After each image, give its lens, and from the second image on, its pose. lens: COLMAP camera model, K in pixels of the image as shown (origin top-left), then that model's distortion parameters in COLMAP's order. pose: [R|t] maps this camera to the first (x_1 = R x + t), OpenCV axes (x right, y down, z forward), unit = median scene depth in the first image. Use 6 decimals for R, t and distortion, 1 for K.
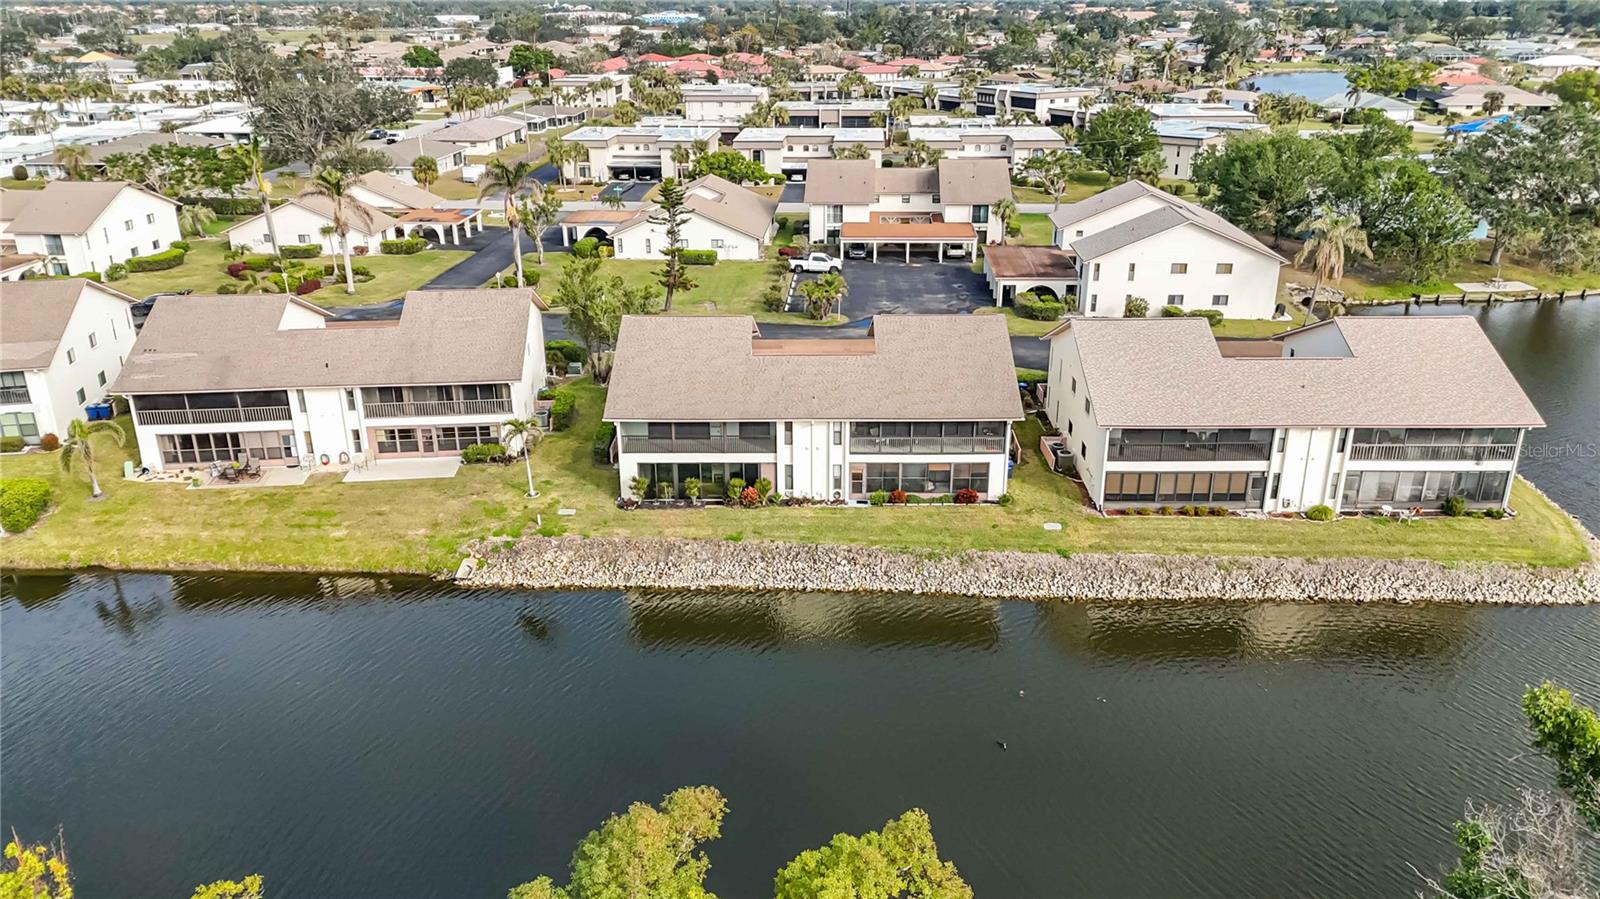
lens RADIAL K [[1161.1, 0, 800.0], [0, 1161.1, 449.5], [0, 0, 1]] dist [0.086186, -0.089959]
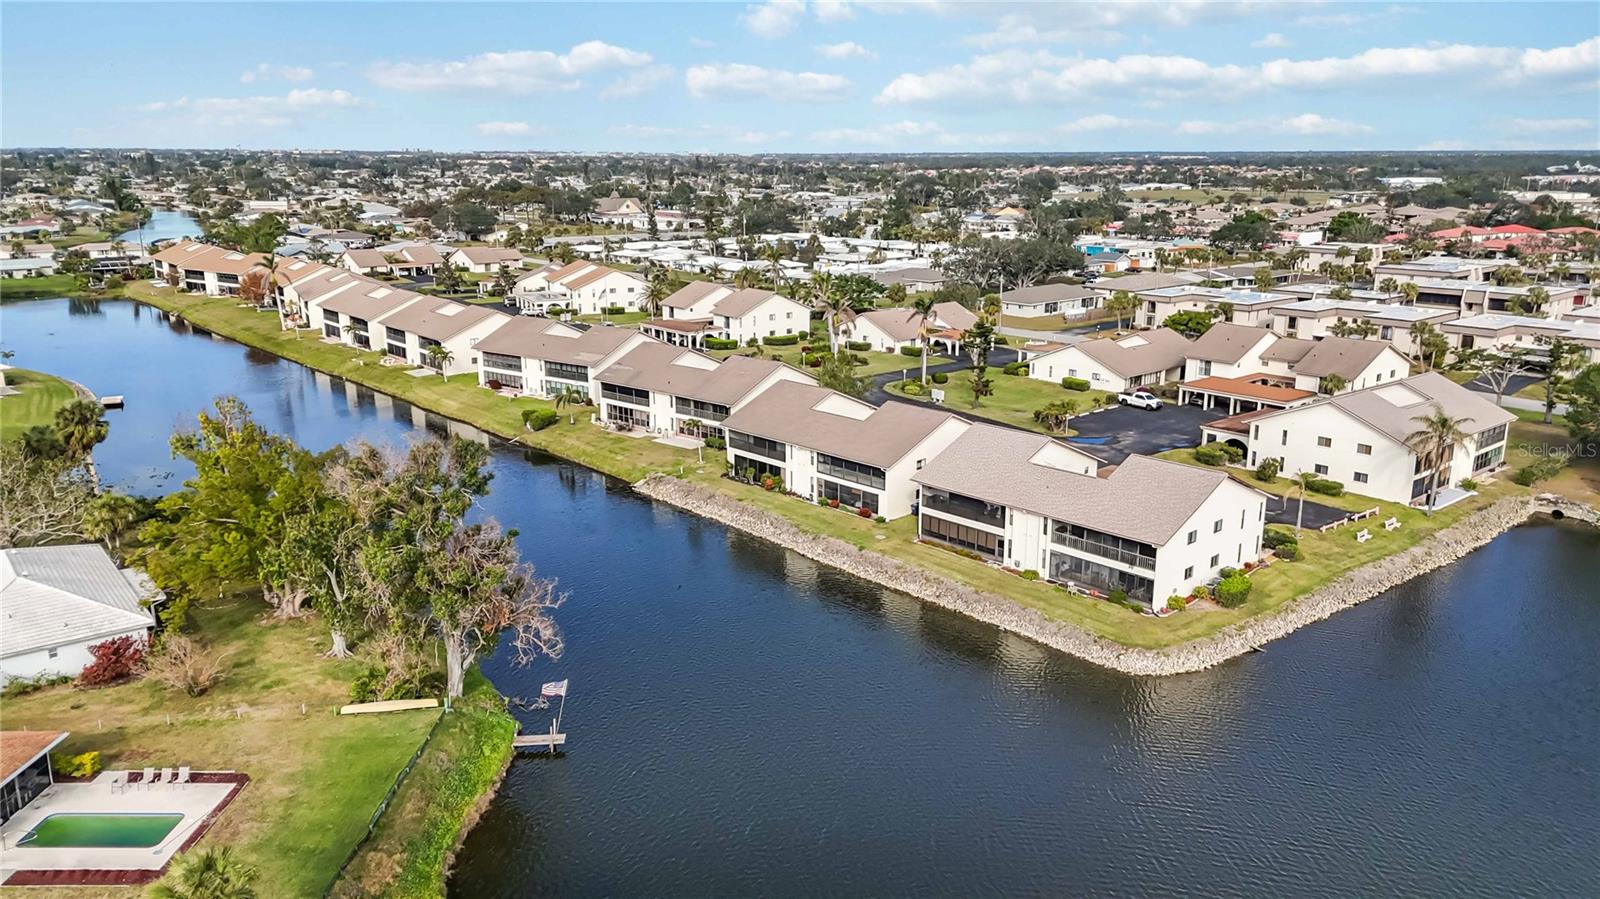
lens RADIAL K [[1161.1, 0, 800.0], [0, 1161.1, 449.5], [0, 0, 1]] dist [0.086186, -0.089959]
pose [[0.697147, 0.183904, -0.692939, 1.107654], [-0.265807, 0.963957, -0.011591, -0.001186], [0.665832, 0.192269, 0.720903, -0.210189]]
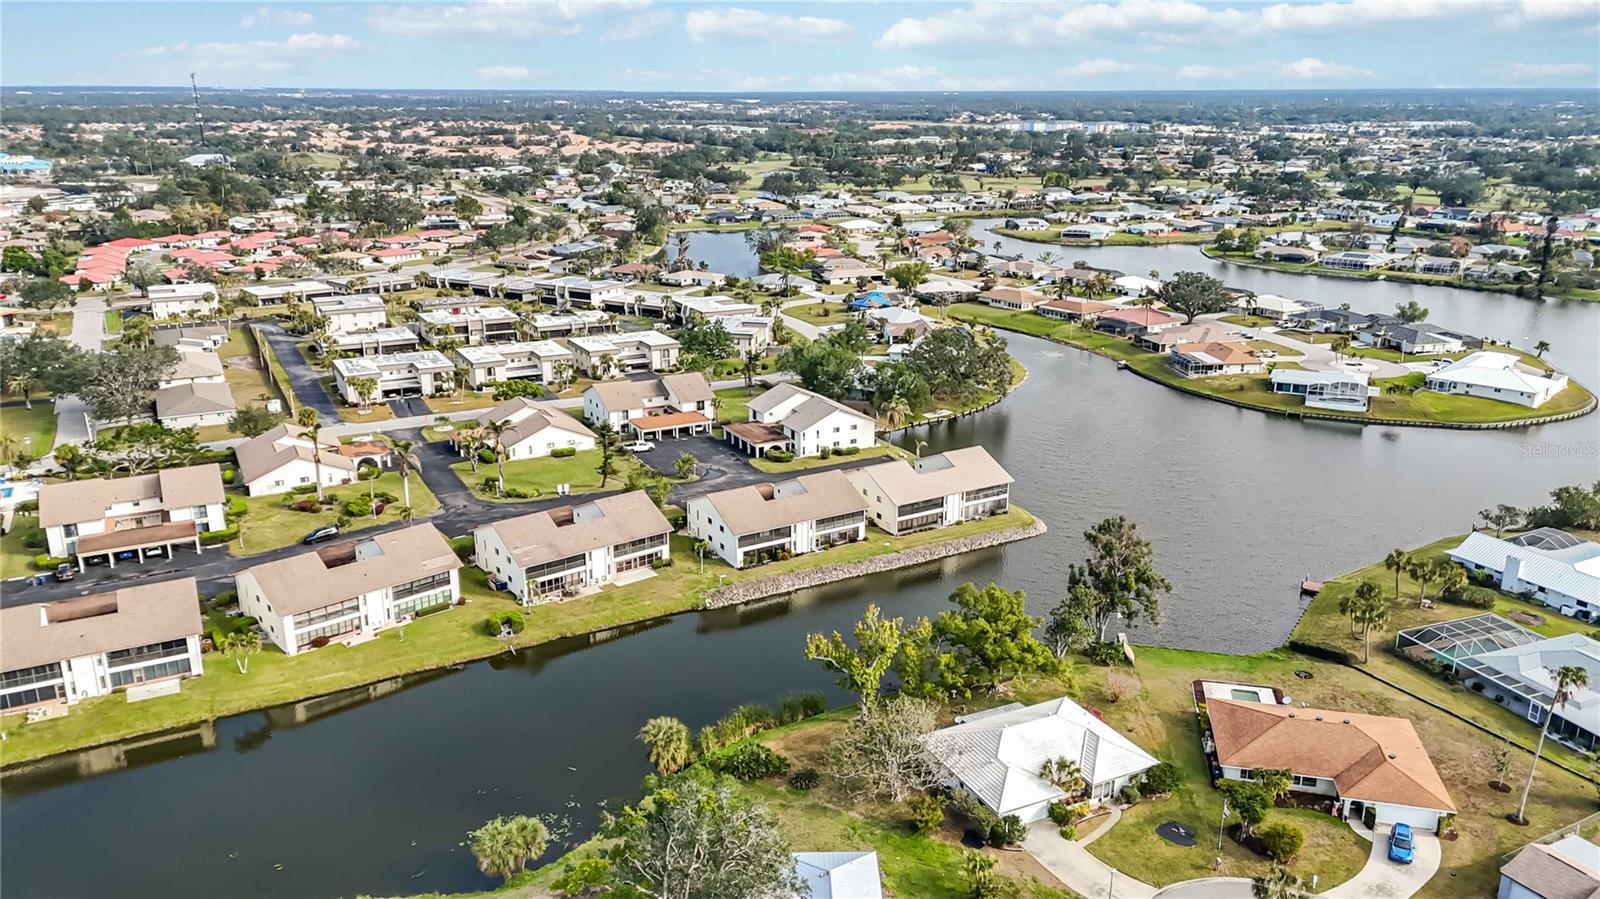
lens RADIAL K [[1161.1, 0, 800.0], [0, 1161.1, 449.5], [0, 0, 1]] dist [0.086186, -0.089959]
pose [[0.849957, -0.147586, 0.505758, -1.209007], [0.185811, 0.982251, -0.025634, -0.112175], [-0.492998, 0.115764, 0.862295, -1.189708]]
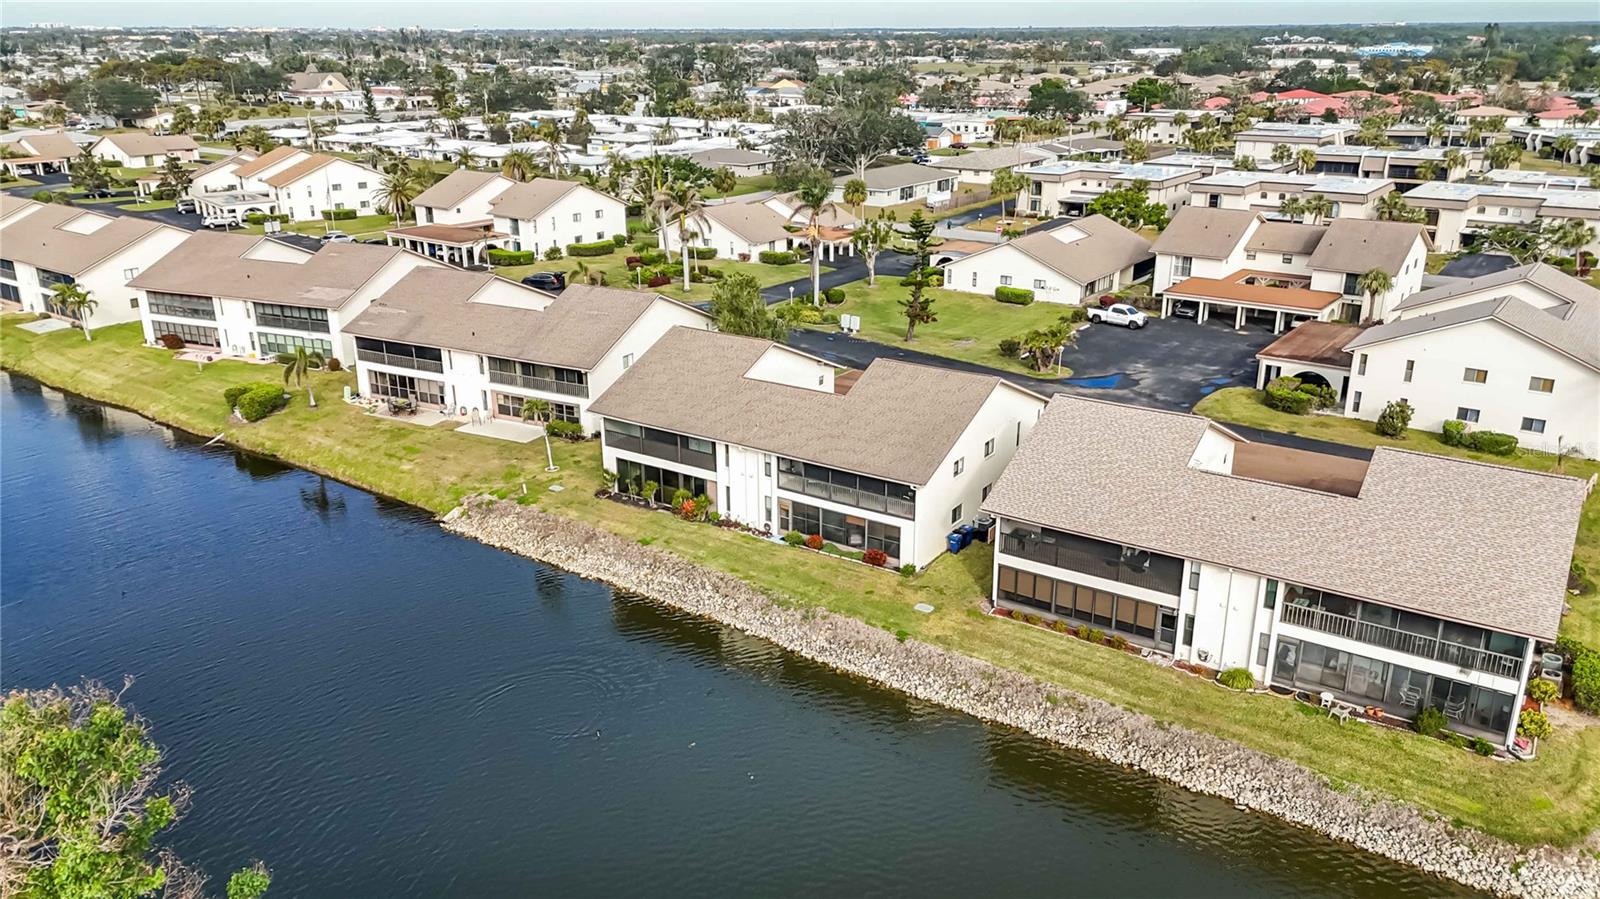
lens RADIAL K [[1187.8, 0, 800.0], [0, 1187.8, 449.5], [0, 0, 1]] dist [0.064008, -0.053205]
pose [[0.838254, 0.183632, -0.513430, 0.539063], [-0.199284, 0.979623, 0.025007, -0.054149], [0.507560, 0.081356, 0.857767, 0.133638]]
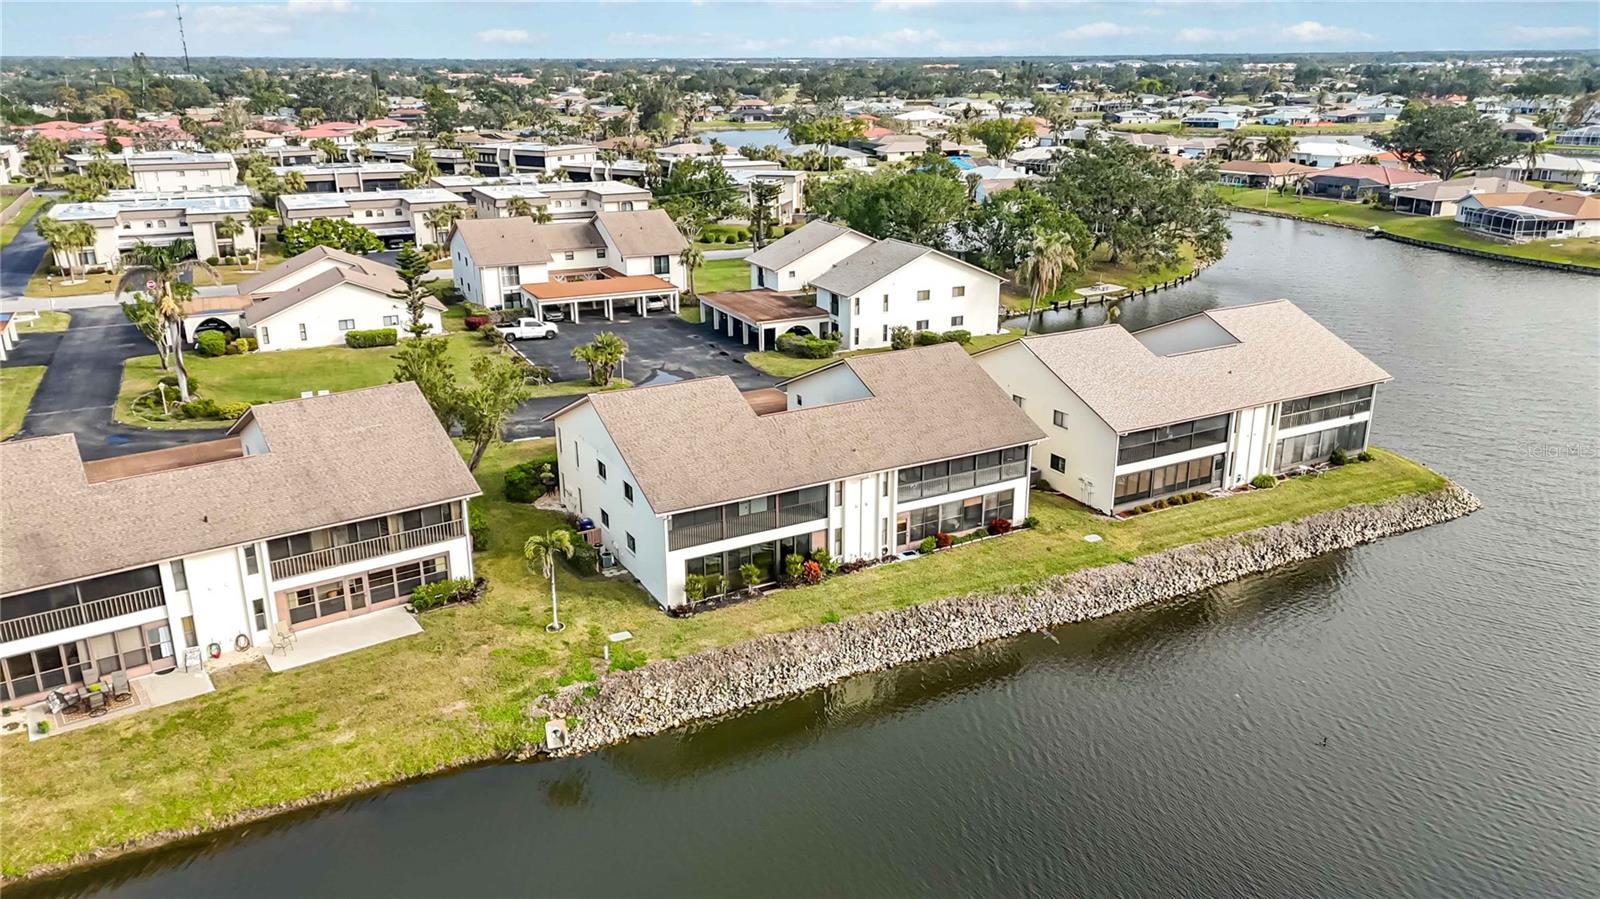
lens RADIAL K [[1161.1, 0, 800.0], [0, 1161.1, 449.5], [0, 0, 1]] dist [0.086186, -0.089959]
pose [[0.867744, -0.155601, 0.472027, -0.430193], [0.179741, 0.983695, -0.006155, -0.044869], [-0.463372, 0.090184, 0.881563, 0.200017]]
